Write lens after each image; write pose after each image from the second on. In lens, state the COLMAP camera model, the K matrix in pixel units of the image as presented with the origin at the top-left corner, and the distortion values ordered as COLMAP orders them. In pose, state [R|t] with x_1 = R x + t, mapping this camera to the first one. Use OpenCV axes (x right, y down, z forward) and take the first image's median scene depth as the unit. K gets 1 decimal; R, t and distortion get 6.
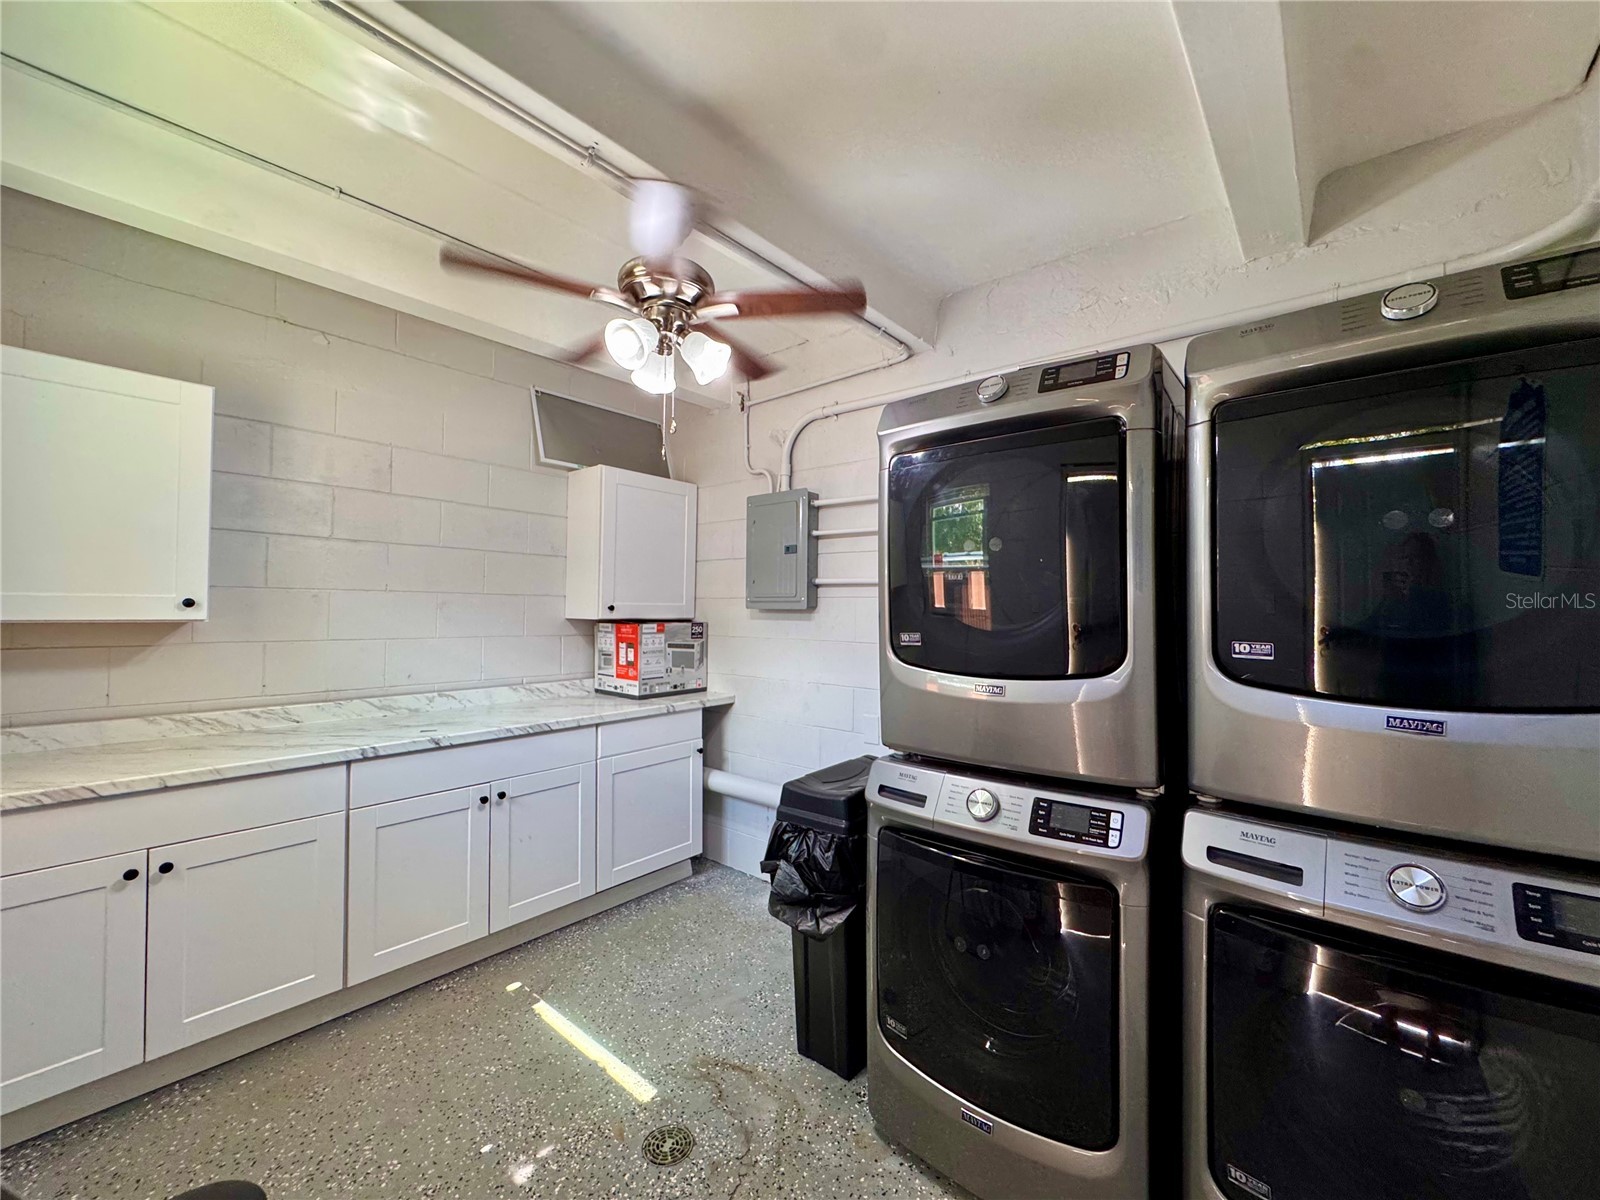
lens RADIAL K [[641.7, 0, 798.9], [0, 641.7, 599.9], [0, 0, 1]] dist [-0.005188, 0.000720]
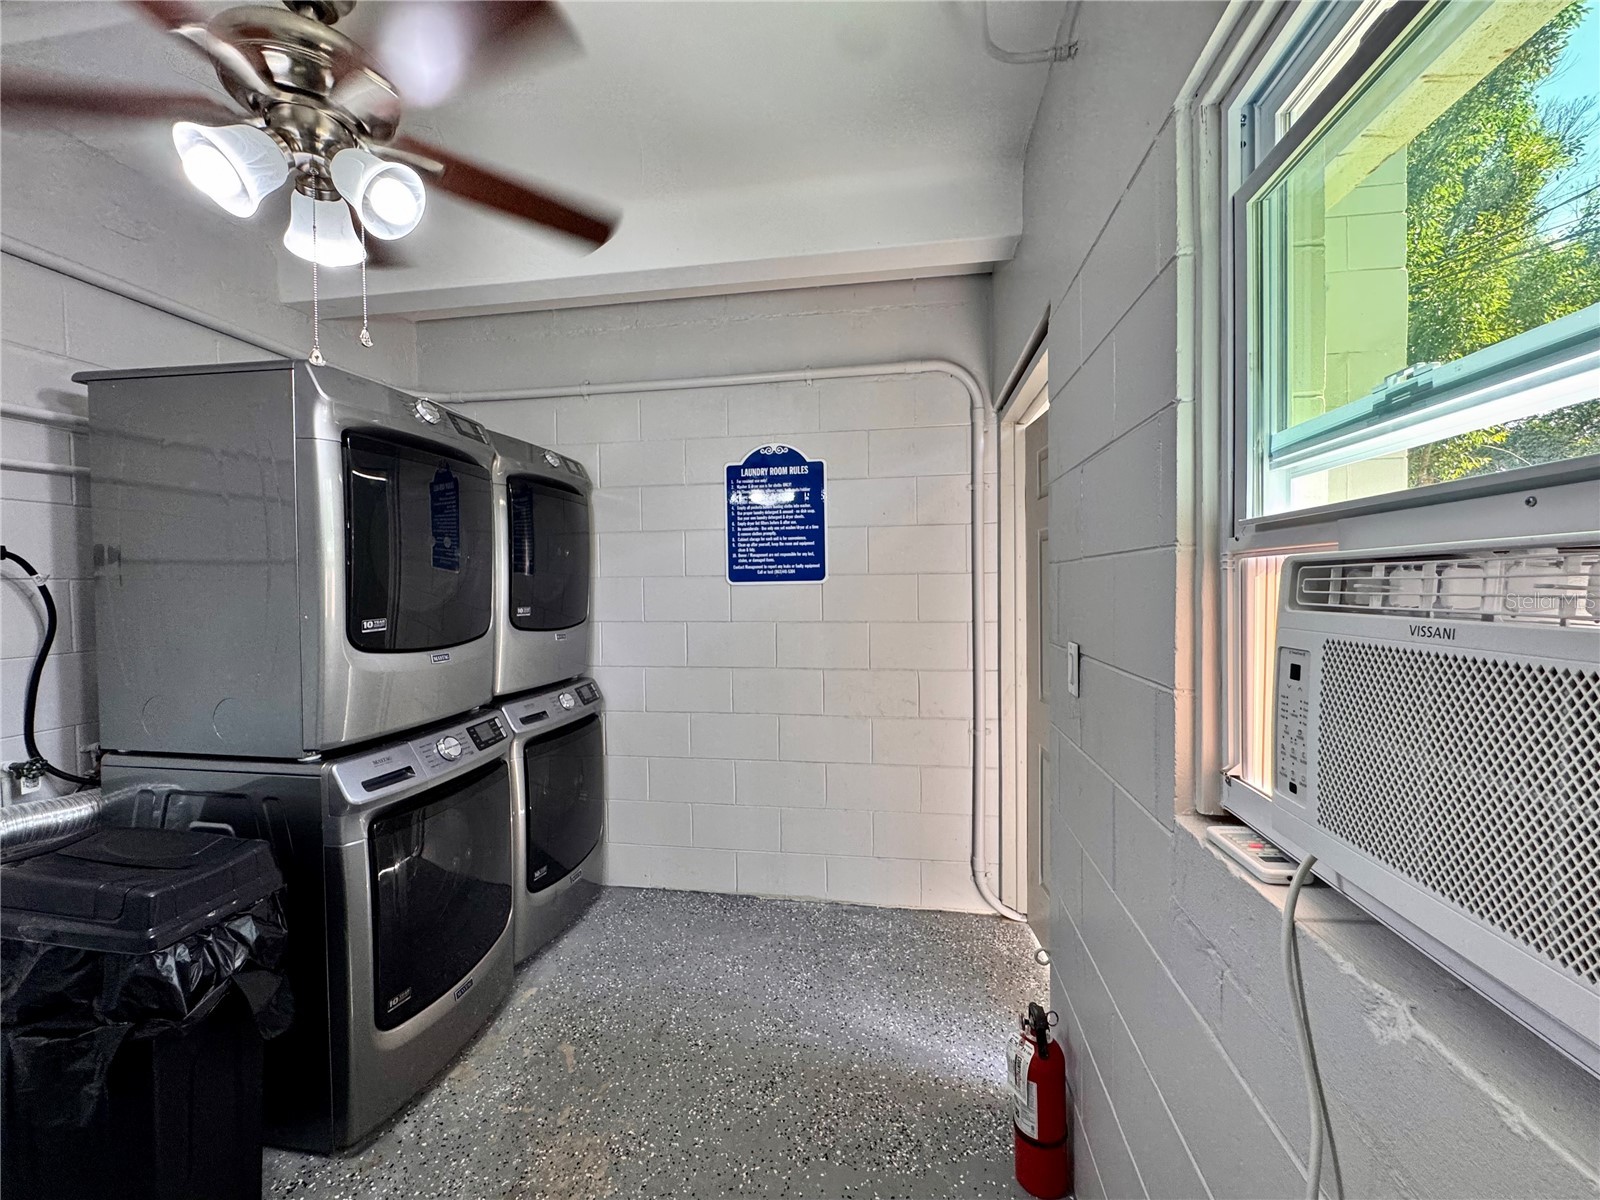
lens RADIAL K [[641.7, 0, 798.9], [0, 641.7, 599.9], [0, 0, 1]] dist [-0.005188, 0.000720]
pose [[-0.516104, -0.011146, 0.856454, -1.218782], [-0.005170, 0.999938, 0.009897, 0.018020], [-0.856511, 0.000680, -0.516129, 1.140843]]
